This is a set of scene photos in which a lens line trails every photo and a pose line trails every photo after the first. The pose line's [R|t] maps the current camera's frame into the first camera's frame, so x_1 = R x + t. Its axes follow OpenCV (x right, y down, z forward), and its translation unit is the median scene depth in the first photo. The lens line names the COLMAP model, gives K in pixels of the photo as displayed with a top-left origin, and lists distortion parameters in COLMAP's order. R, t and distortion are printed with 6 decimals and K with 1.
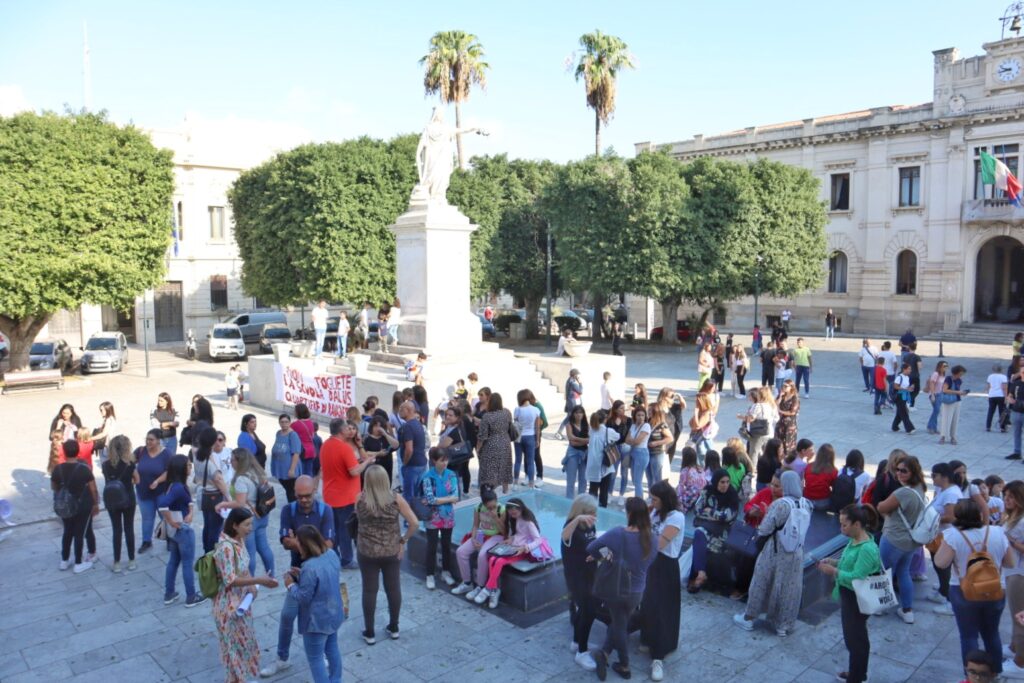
lens RADIAL K [[743.2, 0, 512.0], [0, 743.2, 341.5], [0, 0, 1]] dist [-0.137775, 0.084279]
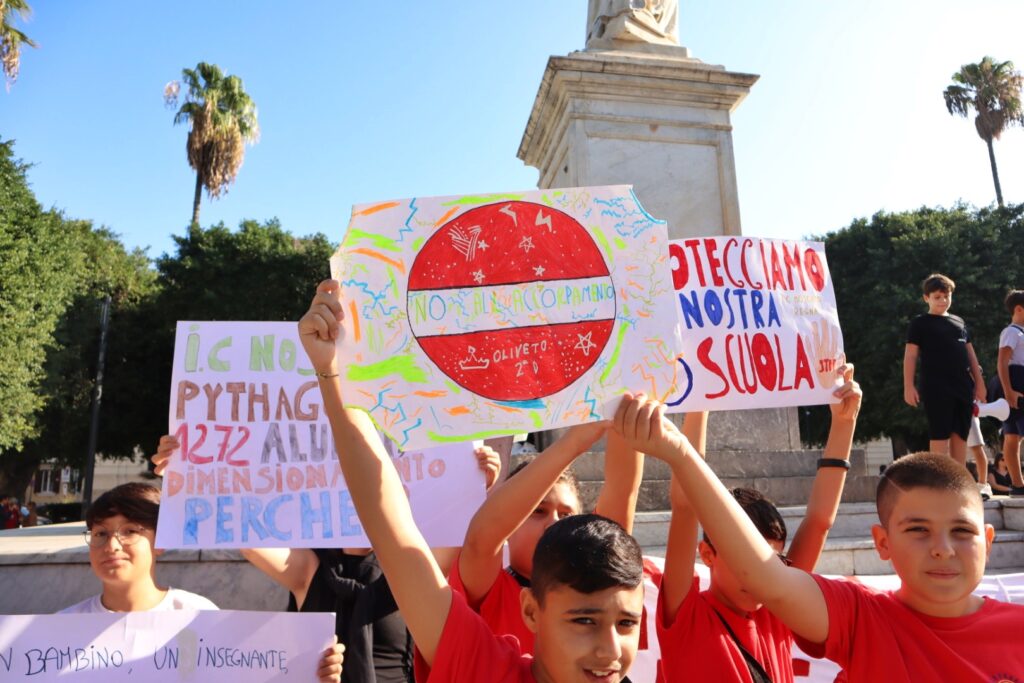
lens RADIAL K [[719.4, 0, 512.0], [0, 719.4, 341.5], [0, 0, 1]] dist [-0.134385, 0.113280]
pose [[0.585320, 0.154046, 0.796034, -0.242422], [0.086908, 0.964209, -0.250494, 0.015308], [-0.806131, 0.215801, 0.550983, 0.549972]]
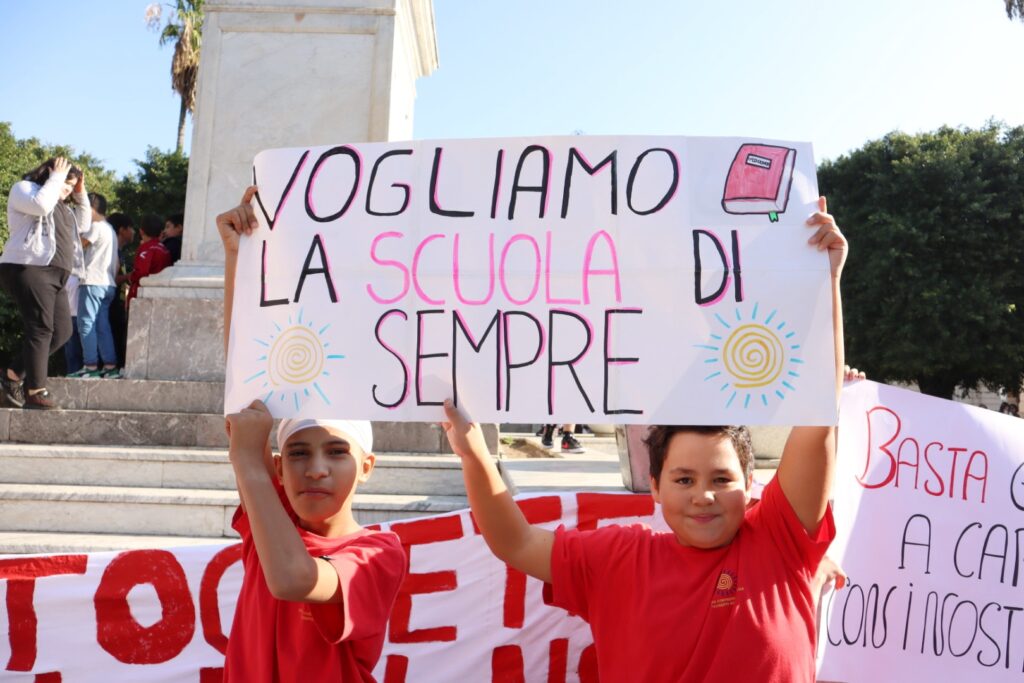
lens RADIAL K [[719.4, 0, 512.0], [0, 719.4, 341.5], [0, 0, 1]] dist [-0.134385, 0.113280]
pose [[0.667369, 0.092082, 0.739013, -0.160184], [0.044679, 0.985588, -0.163154, 0.019674], [-0.743386, 0.141903, 0.653637, 0.479691]]
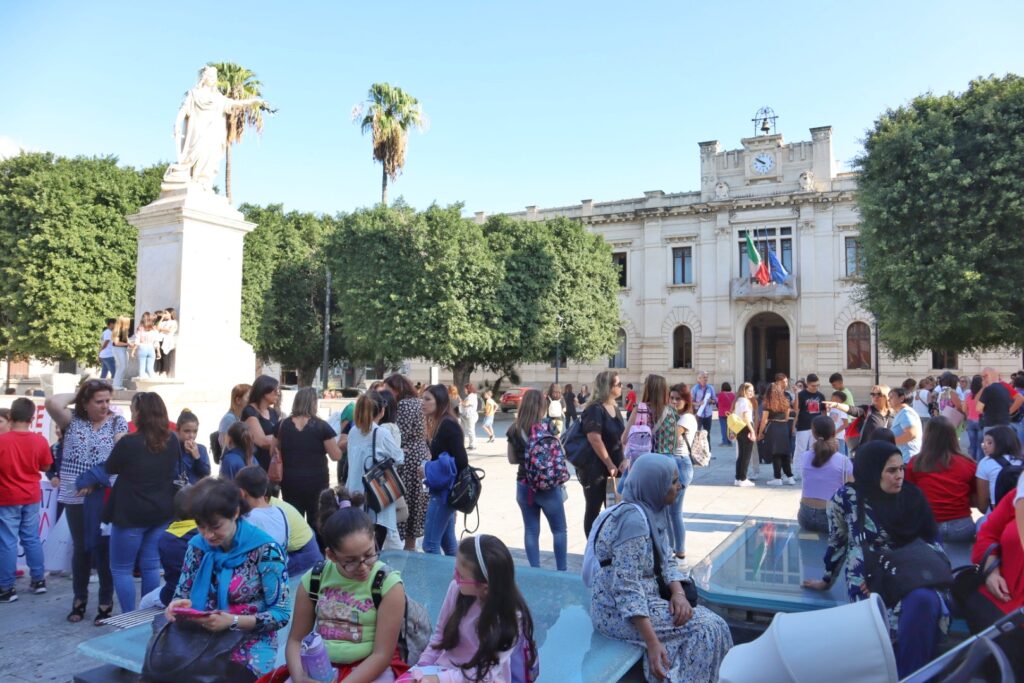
lens RADIAL K [[712.0, 0, 512.0], [0, 712.0, 341.5], [0, 0, 1]] dist [-0.126571, 0.082924]
pose [[0.946705, 0.027124, 0.320959, -0.014947], [0.017578, 0.990613, -0.135563, 0.040010], [-0.321623, 0.133979, 0.937341, 0.161327]]
